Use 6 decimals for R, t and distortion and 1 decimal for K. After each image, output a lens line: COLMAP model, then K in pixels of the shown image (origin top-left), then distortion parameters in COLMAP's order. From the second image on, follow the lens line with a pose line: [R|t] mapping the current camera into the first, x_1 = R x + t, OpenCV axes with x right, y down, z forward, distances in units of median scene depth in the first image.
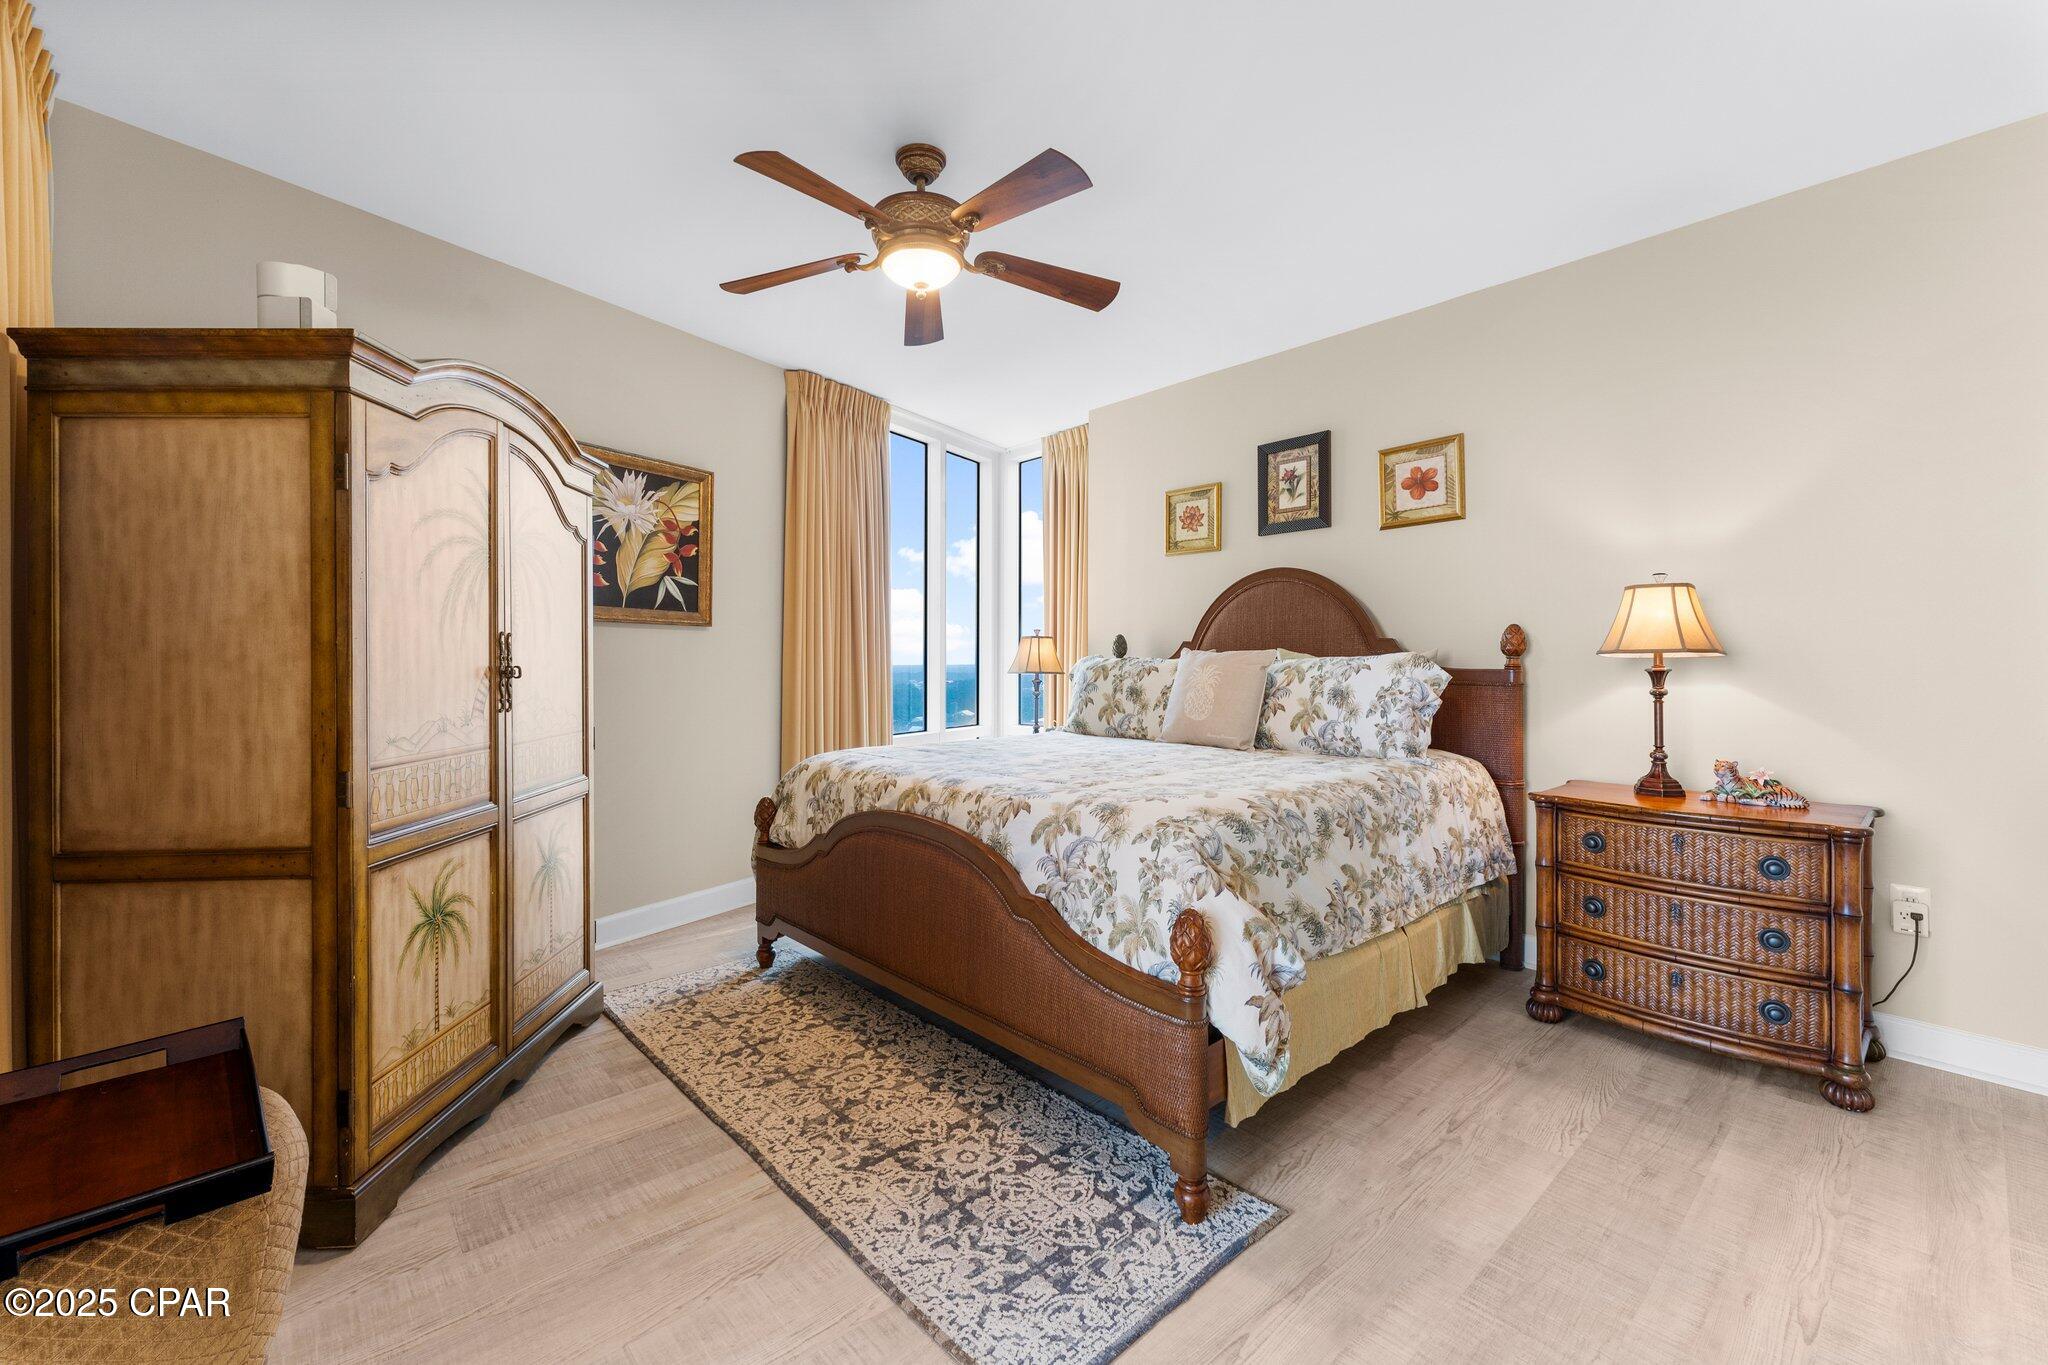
lens RADIAL K [[843.5, 0, 1007.6], [0, 843.5, 653.9], [0, 0, 1]] dist [0.001217, 0.000114]
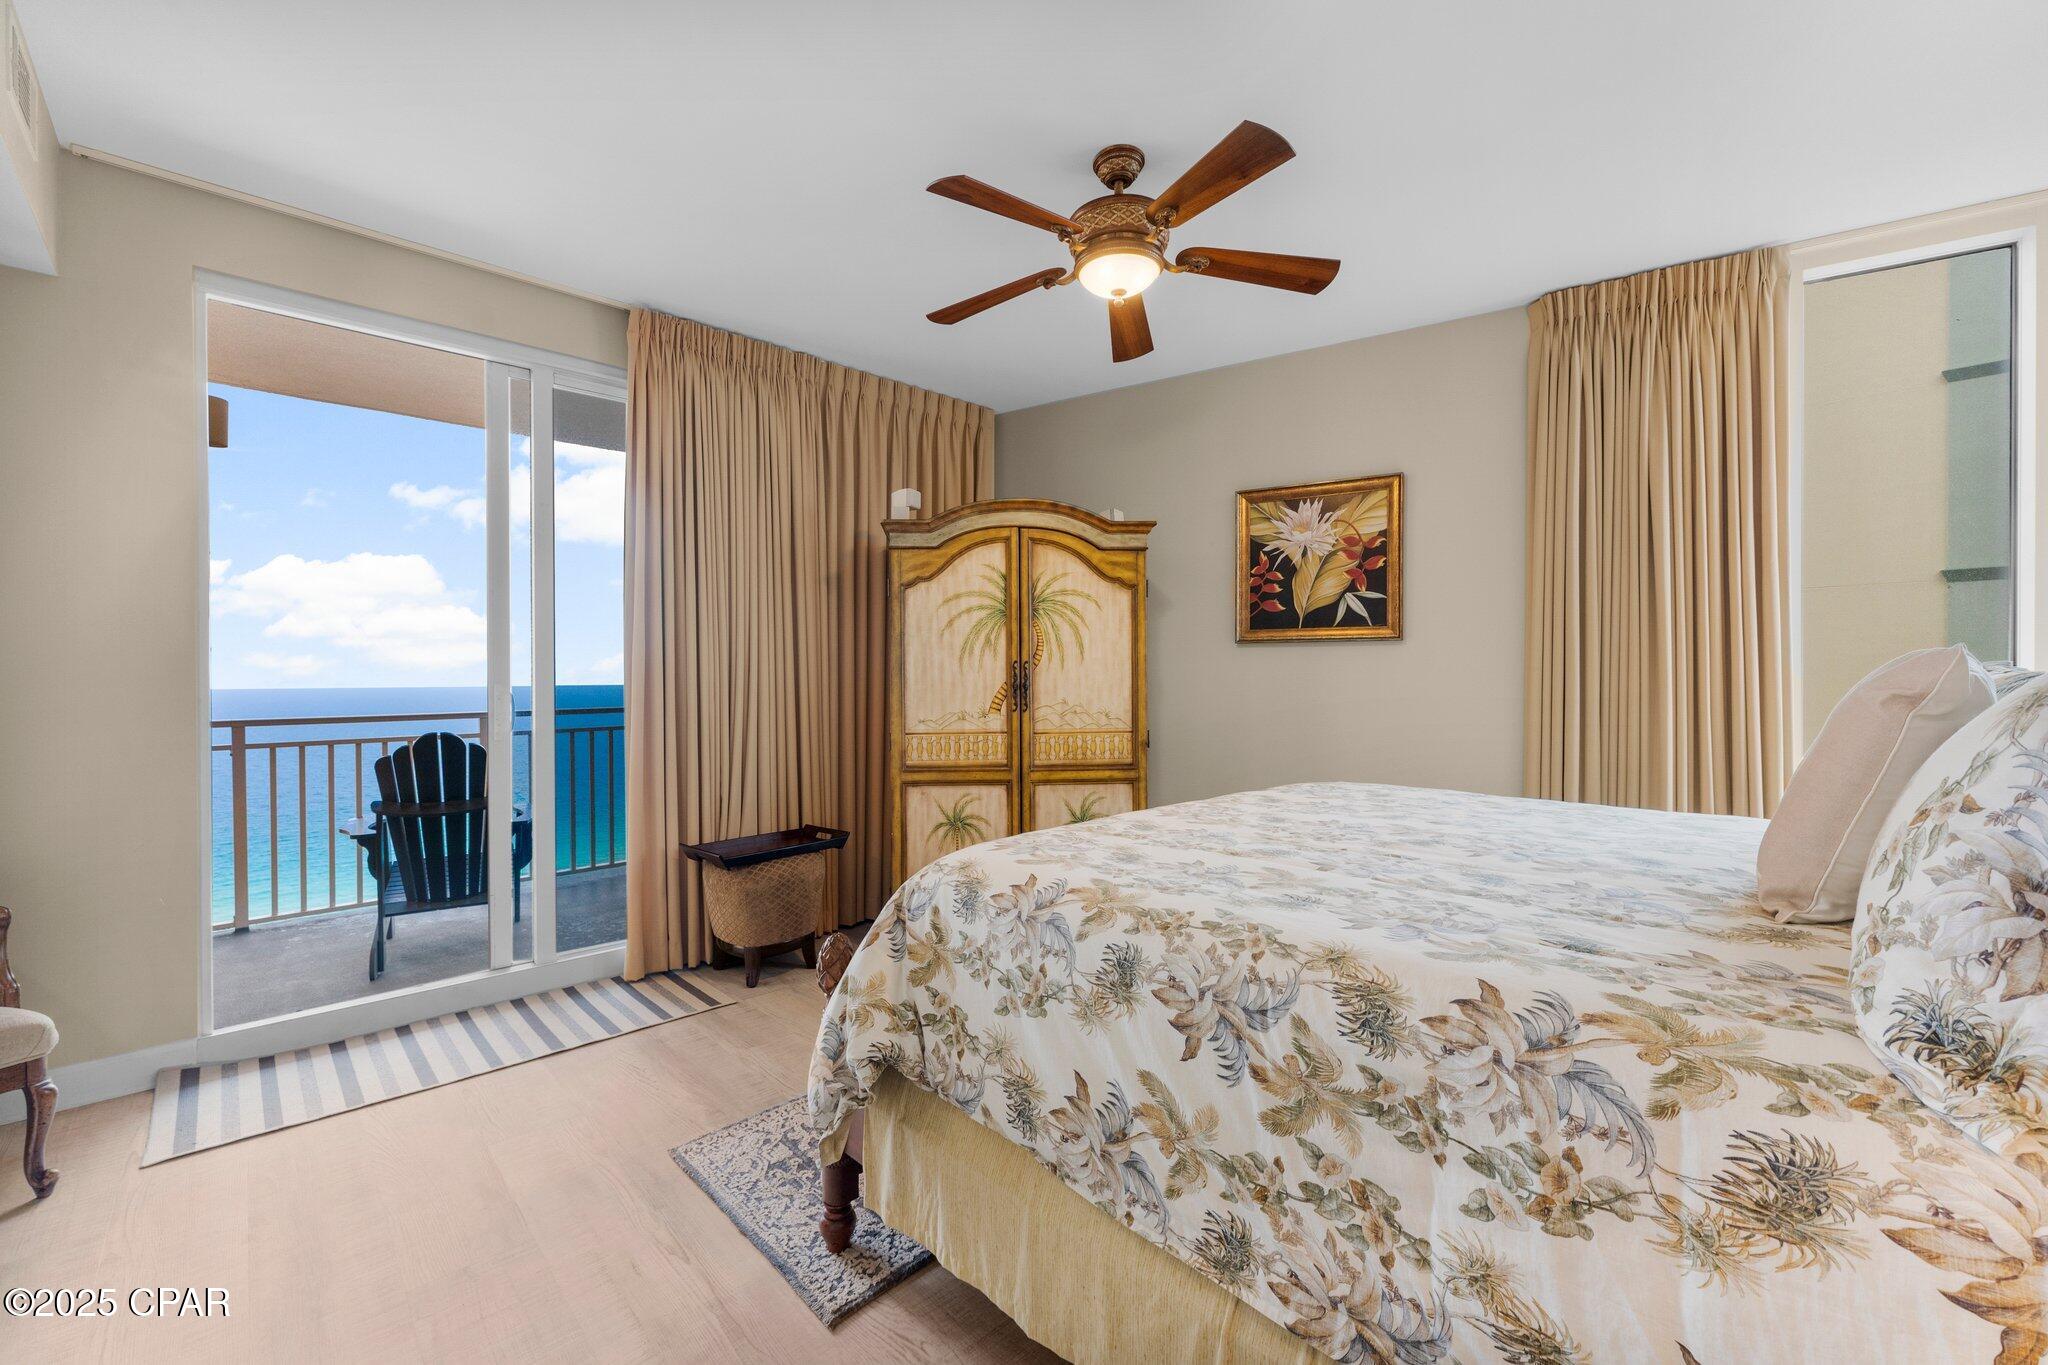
lens RADIAL K [[837.4, 0, 1011.4], [0, 837.4, 678.4], [0, 0, 1]] dist [0.002037, 0.000217]
pose [[0.021965, 0.002145, -0.999756, 0.821705], [0.012848, 0.999915, 0.002428, 0.002933], [0.999676, -0.012899, 0.021936, 0.812431]]
